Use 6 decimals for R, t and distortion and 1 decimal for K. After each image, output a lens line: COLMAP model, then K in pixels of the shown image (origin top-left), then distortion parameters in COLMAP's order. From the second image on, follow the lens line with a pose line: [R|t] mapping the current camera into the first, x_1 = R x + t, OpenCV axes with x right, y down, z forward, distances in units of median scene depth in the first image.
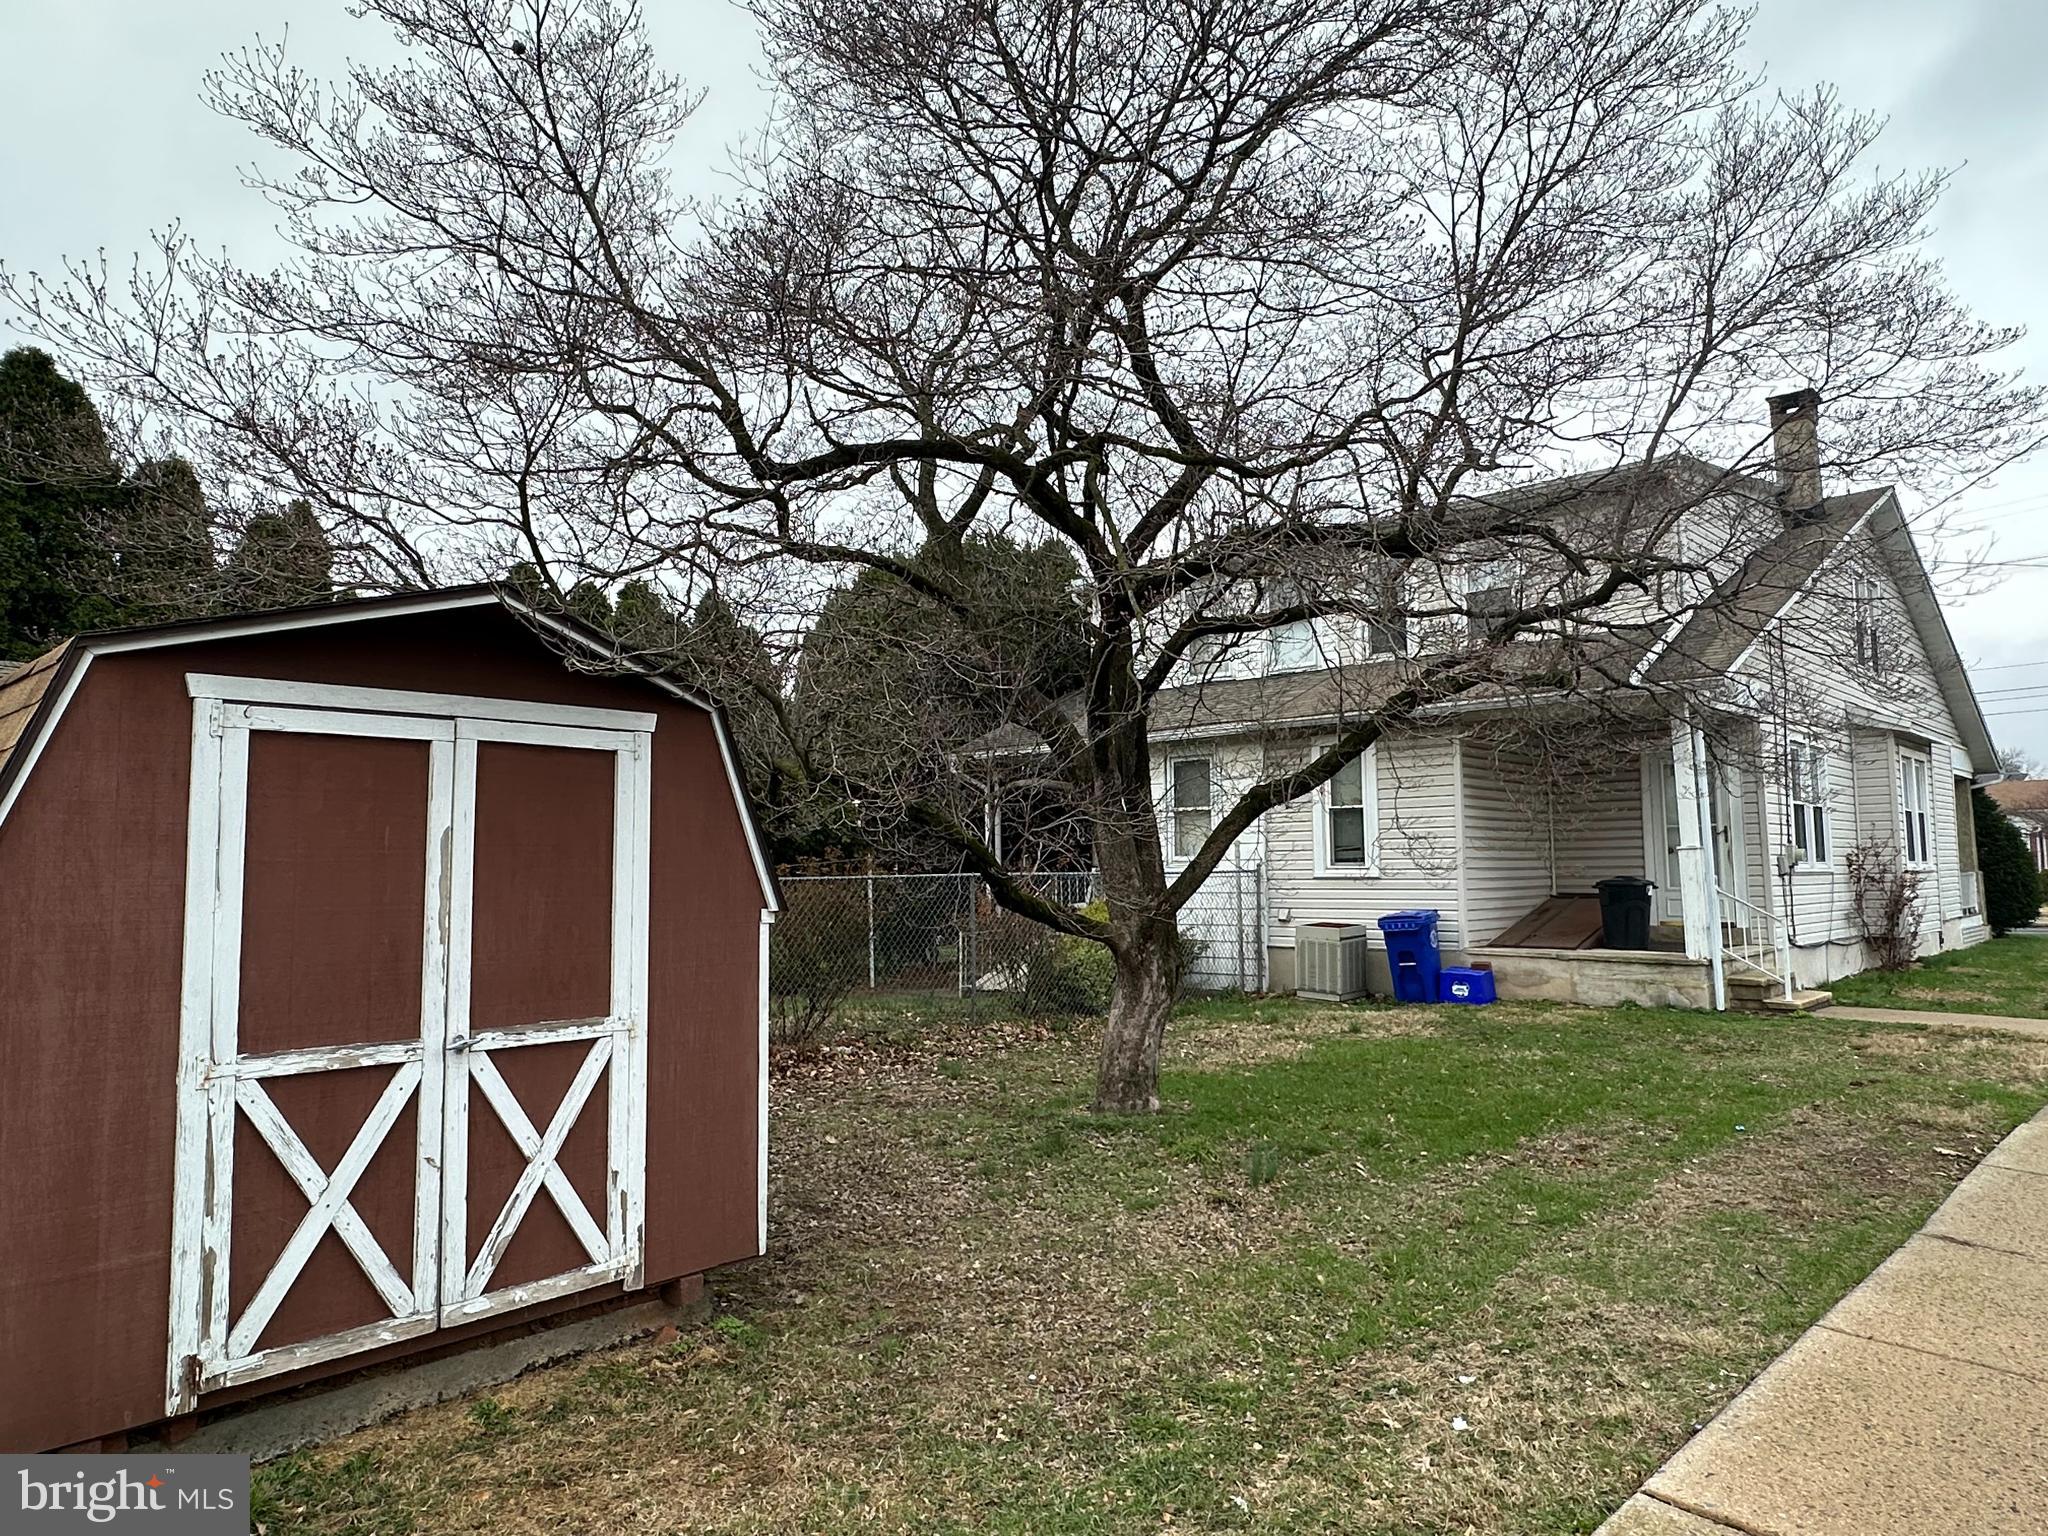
lens RADIAL K [[1285.5, 0, 1024.0], [0, 1285.5, 768.0], [0, 0, 1]] dist [0.002977, 0.000692]
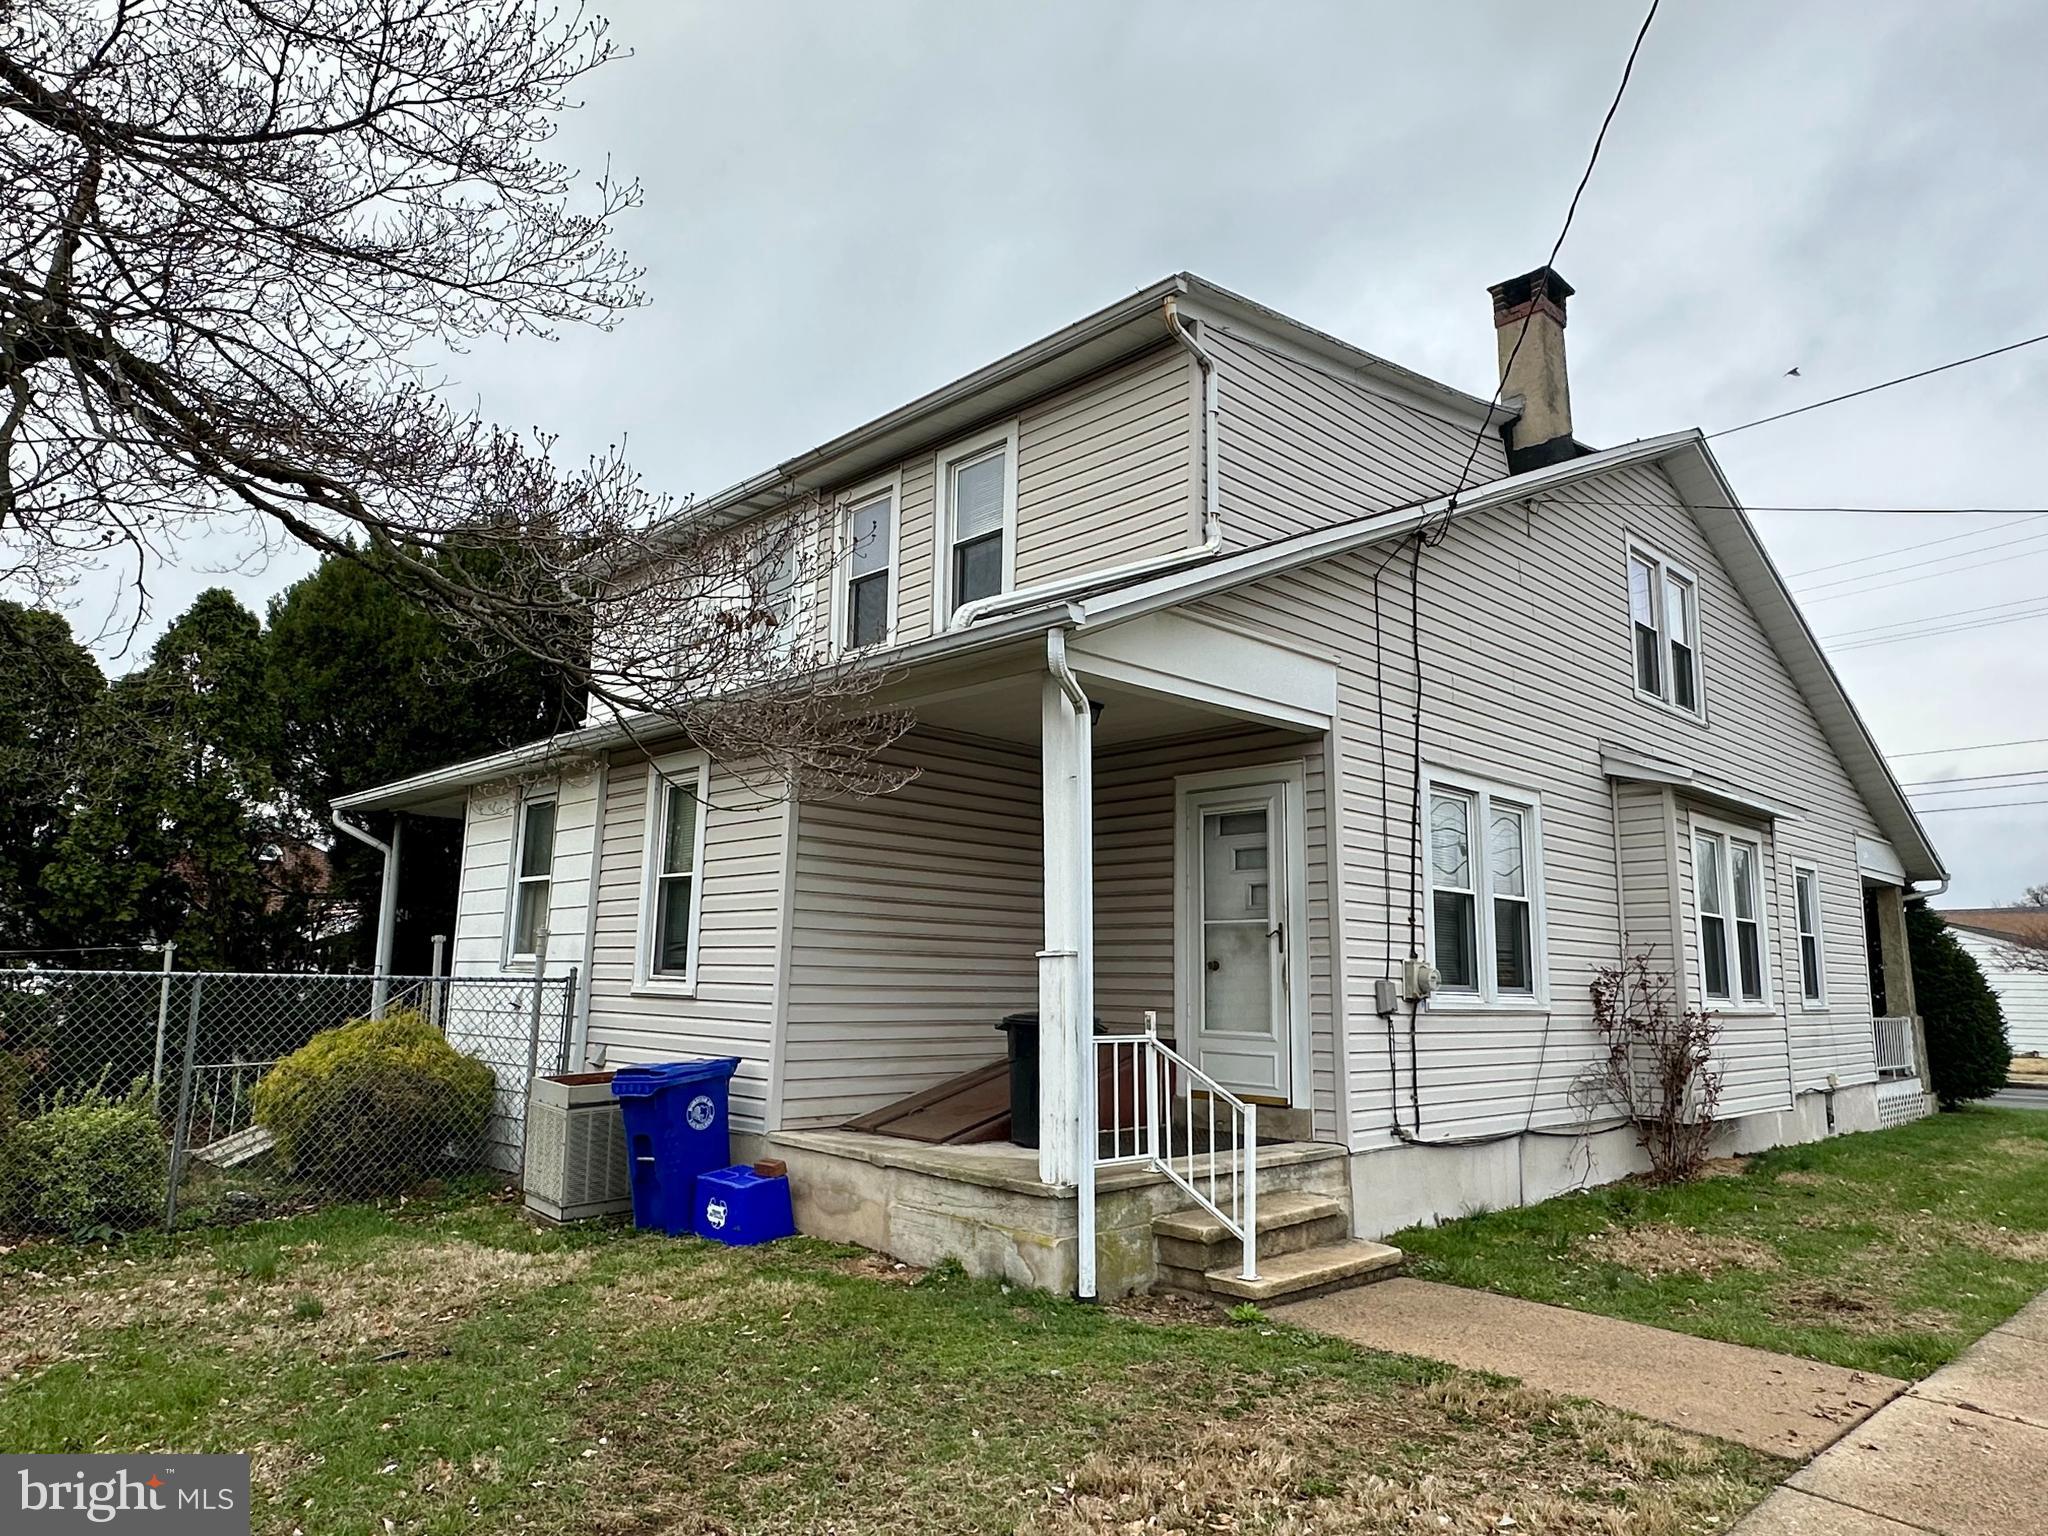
lens RADIAL K [[1285.5, 0, 1024.0], [0, 1285.5, 768.0], [0, 0, 1]] dist [0.002977, 0.000692]
pose [[0.998908, 0.023370, -0.040452, 0.405261], [-0.026732, 0.996049, -0.084690, 0.025043], [0.038313, 0.085679, 0.995586, 0.383345]]
